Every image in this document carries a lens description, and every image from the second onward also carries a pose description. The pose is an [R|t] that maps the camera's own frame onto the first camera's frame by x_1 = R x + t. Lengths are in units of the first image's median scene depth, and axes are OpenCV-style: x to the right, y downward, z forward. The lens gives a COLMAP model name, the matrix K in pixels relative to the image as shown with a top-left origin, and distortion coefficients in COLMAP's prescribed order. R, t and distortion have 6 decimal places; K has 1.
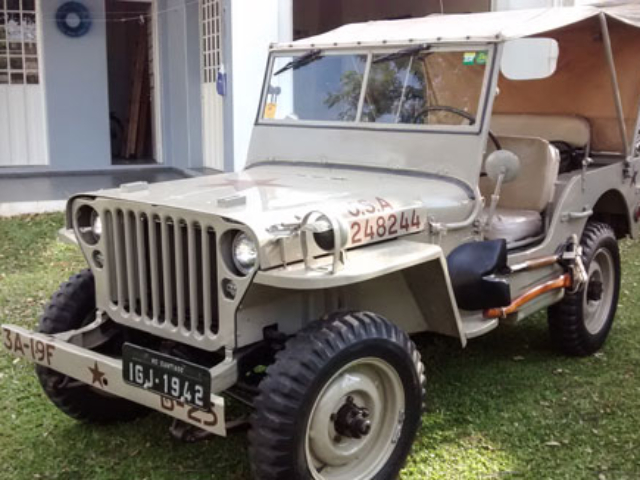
lens RADIAL K [[788.5, 0, 320.0], [0, 788.5, 240.0], [0, 0, 1]] dist [-0.002470, -0.011209]
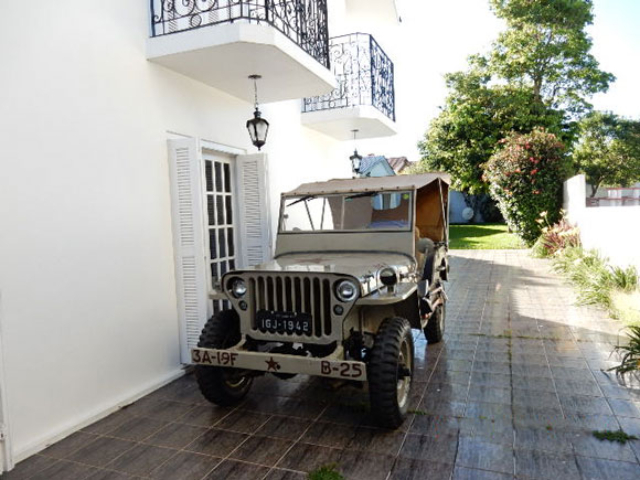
lens RADIAL K [[454.9, 0, 320.0], [0, 454.9, 240.0], [0, 0, 1]] dist [0.003199, -0.000695]
pose [[0.955150, -0.049912, 0.291885, -0.462117], [0.092810, 0.986487, -0.135016, 0.036524], [-0.281202, 0.156050, 0.946876, -0.092266]]
